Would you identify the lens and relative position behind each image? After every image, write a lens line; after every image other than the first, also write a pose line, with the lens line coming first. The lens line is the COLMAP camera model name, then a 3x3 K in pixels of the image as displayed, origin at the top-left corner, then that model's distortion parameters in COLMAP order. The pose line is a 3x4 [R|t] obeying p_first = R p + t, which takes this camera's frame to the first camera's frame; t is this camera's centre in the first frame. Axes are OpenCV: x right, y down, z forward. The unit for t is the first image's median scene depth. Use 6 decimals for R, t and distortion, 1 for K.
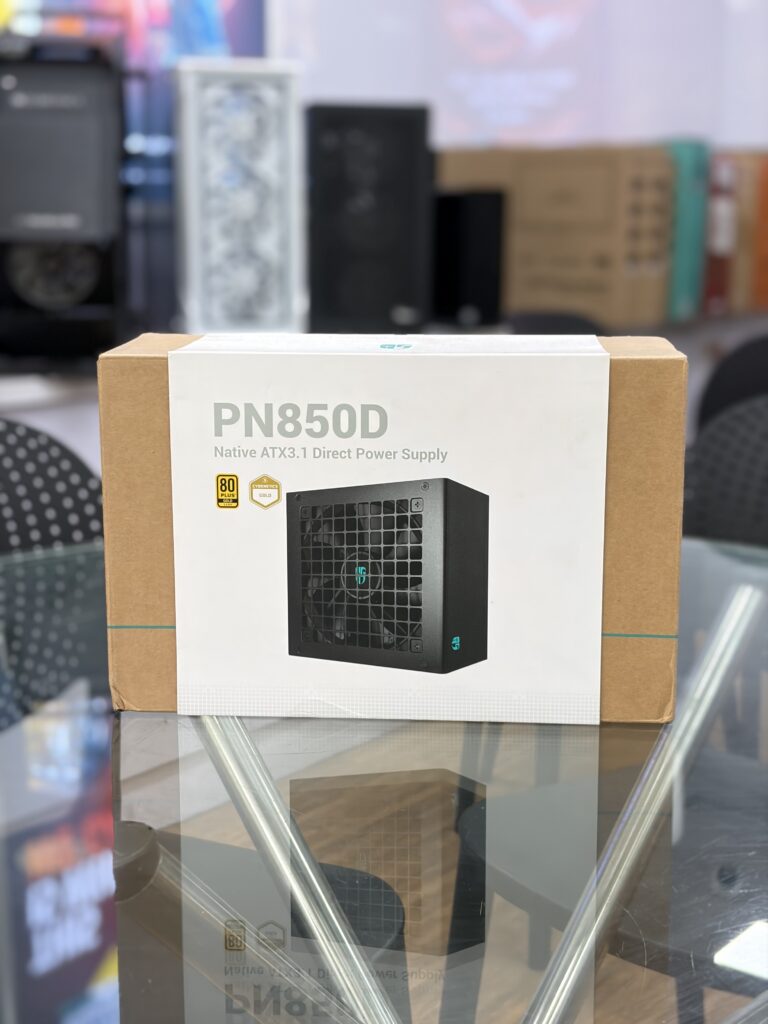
lens RADIAL K [[1548.7, 0, 382.0], [0, 1548.7, 511.7], [0, 0, 1]] dist [0.203724, -0.839764]
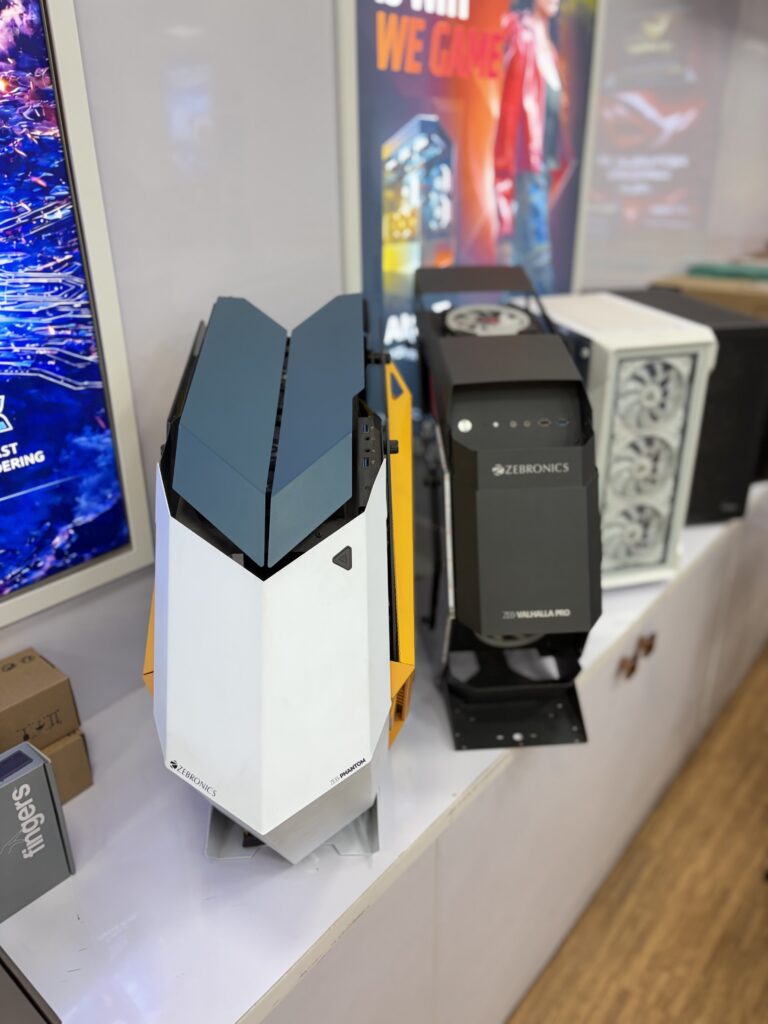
lens RADIAL K [[789.2, 0, 386.0], [0, 789.2, 511.6], [0, 0, 1]] dist [0.039036, -0.049567]
pose [[0.999263, -0.007779, -0.037596, -0.237777], [0.016523, 0.971065, 0.238241, -0.294665], [0.034655, -0.238687, 0.970478, 0.475296]]
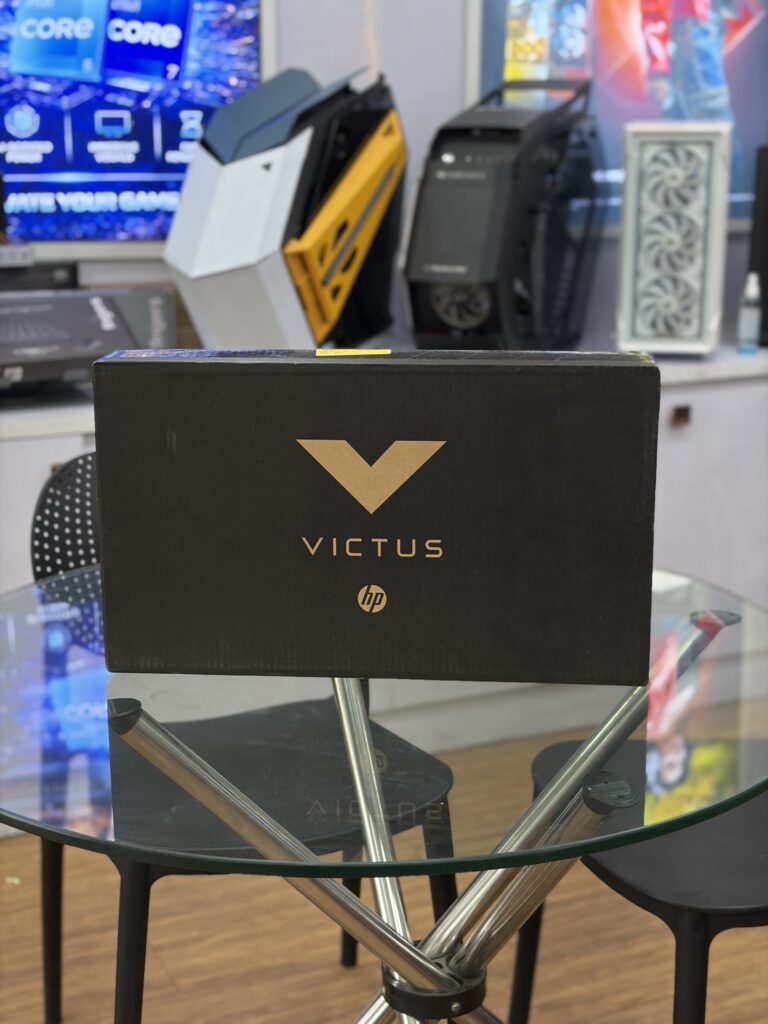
lens RADIAL K [[1548.7, 0, 382.0], [0, 1548.7, 511.7], [0, 0, 1]] dist [0.203724, -0.839764]
pose [[0.880980, 0.114065, -0.459198, 0.294327], [-0.084271, 0.992816, 0.084942, -0.071699], [0.465588, -0.036135, 0.884263, -0.188922]]
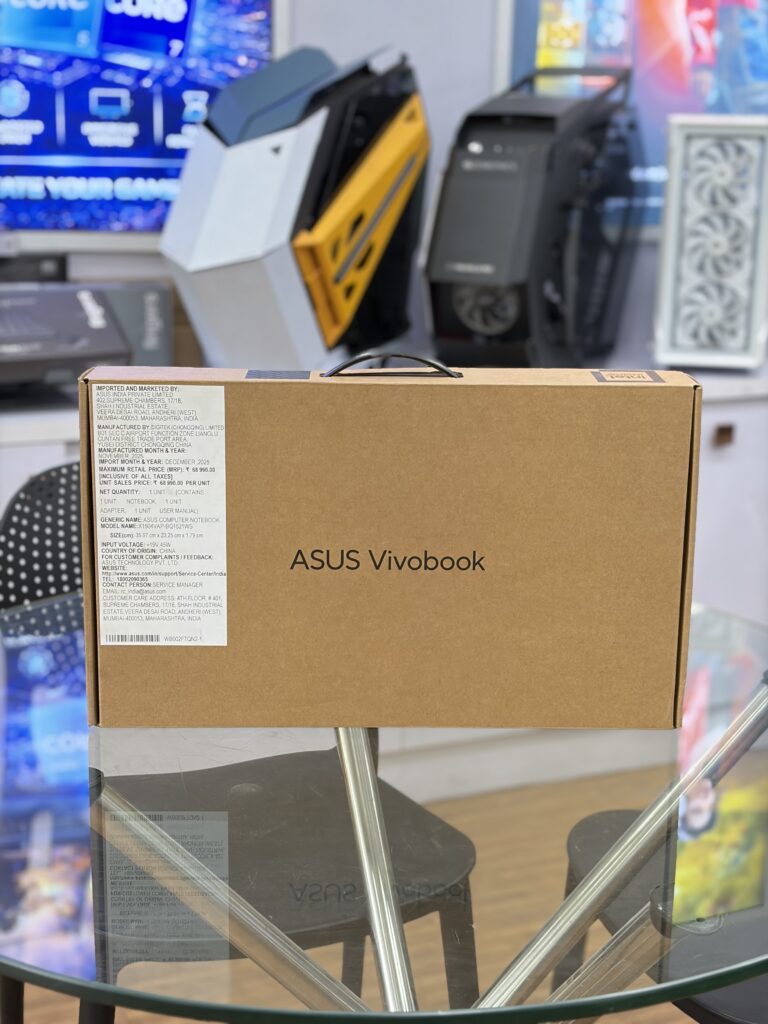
lens RADIAL K [[1548.7, 0, 382.0], [0, 1548.7, 511.7], [0, 0, 1]] dist [0.203724, -0.839764]
pose [[0.876451, 0.129175, -0.463841, 0.241998], [-0.104757, 0.991422, 0.078156, -0.069621], [0.469958, -0.019909, 0.882464, -0.099014]]
